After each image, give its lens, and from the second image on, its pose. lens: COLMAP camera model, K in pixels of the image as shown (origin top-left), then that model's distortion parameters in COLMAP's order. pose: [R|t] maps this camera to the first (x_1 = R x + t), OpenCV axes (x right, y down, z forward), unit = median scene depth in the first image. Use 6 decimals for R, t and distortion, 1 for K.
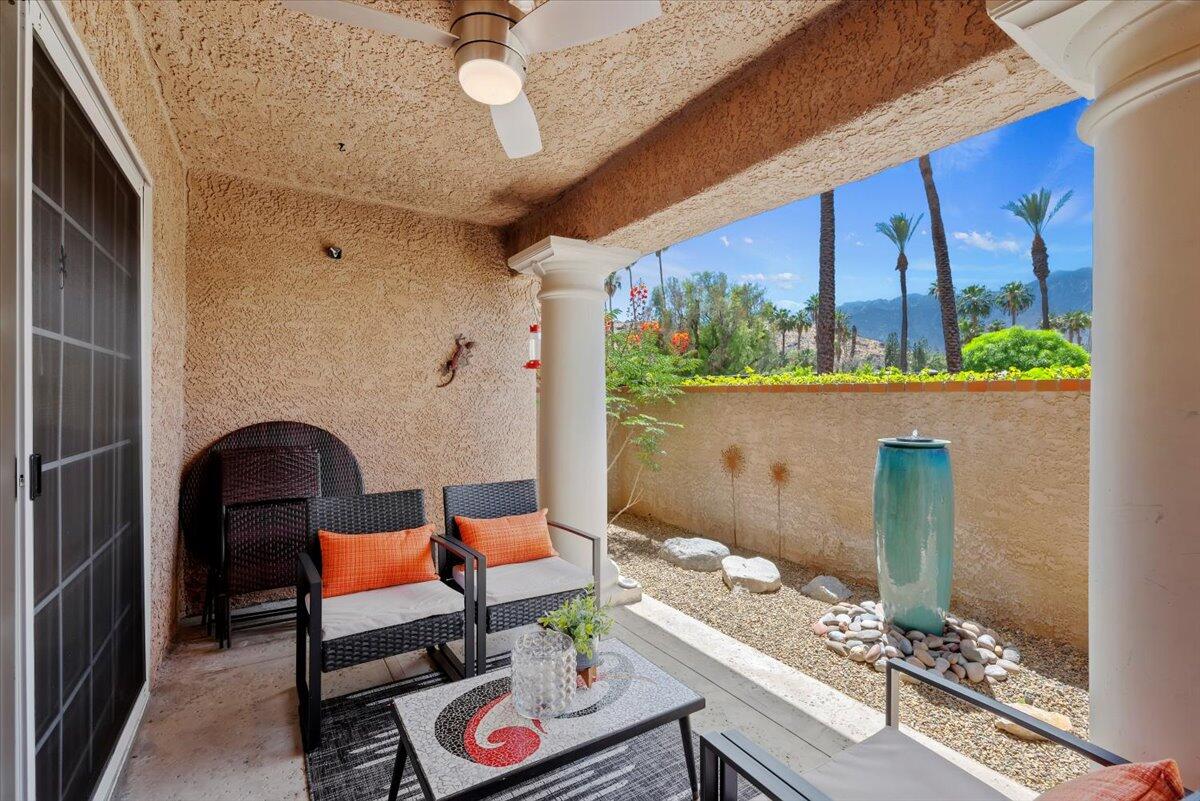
lens RADIAL K [[544.6, 0, 606.8], [0, 544.6, 402.5], [0, 0, 1]] dist [-0.003870, 0.000257]
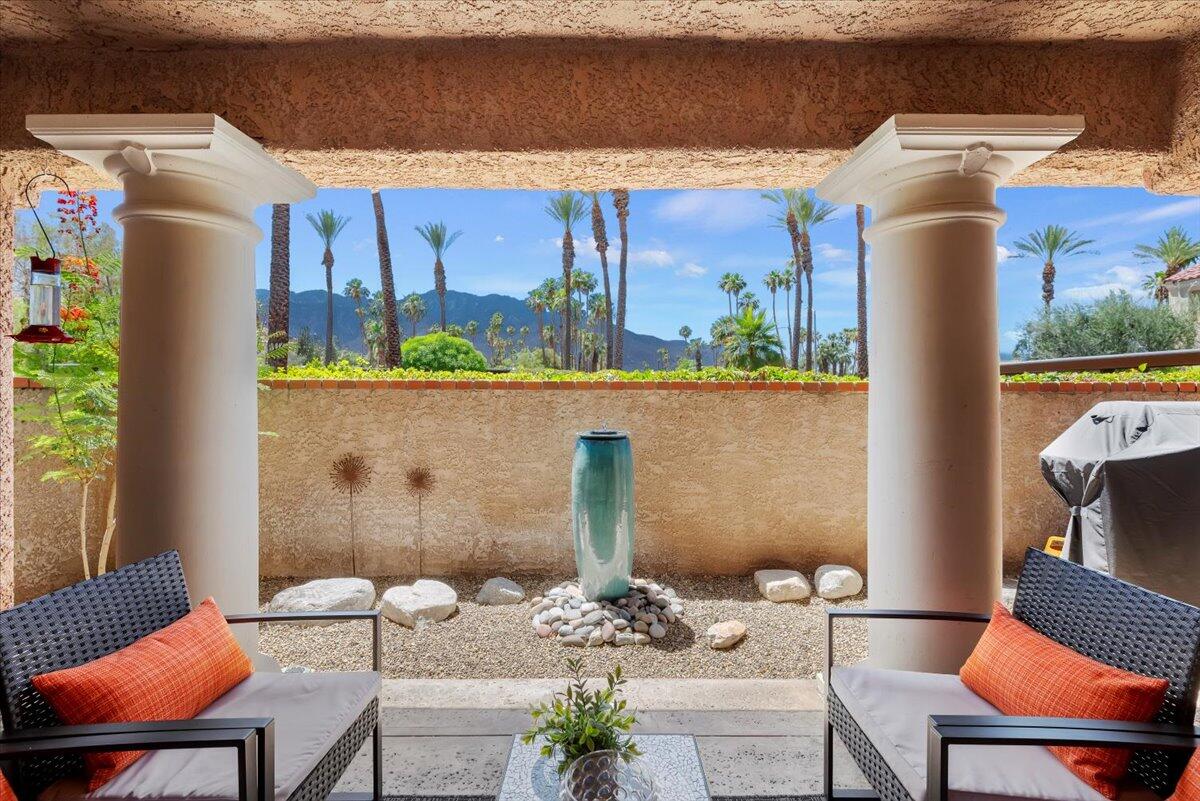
lens RADIAL K [[544.6, 0, 603.7], [0, 544.6, 390.0], [0, 0, 1]] dist [-0.003870, 0.000257]
pose [[0.535462, 0.002209, 0.844557, -0.320584], [0.009183, 0.999922, -0.008437, -0.008175], [-0.844510, 0.012273, 0.535400, 0.313013]]
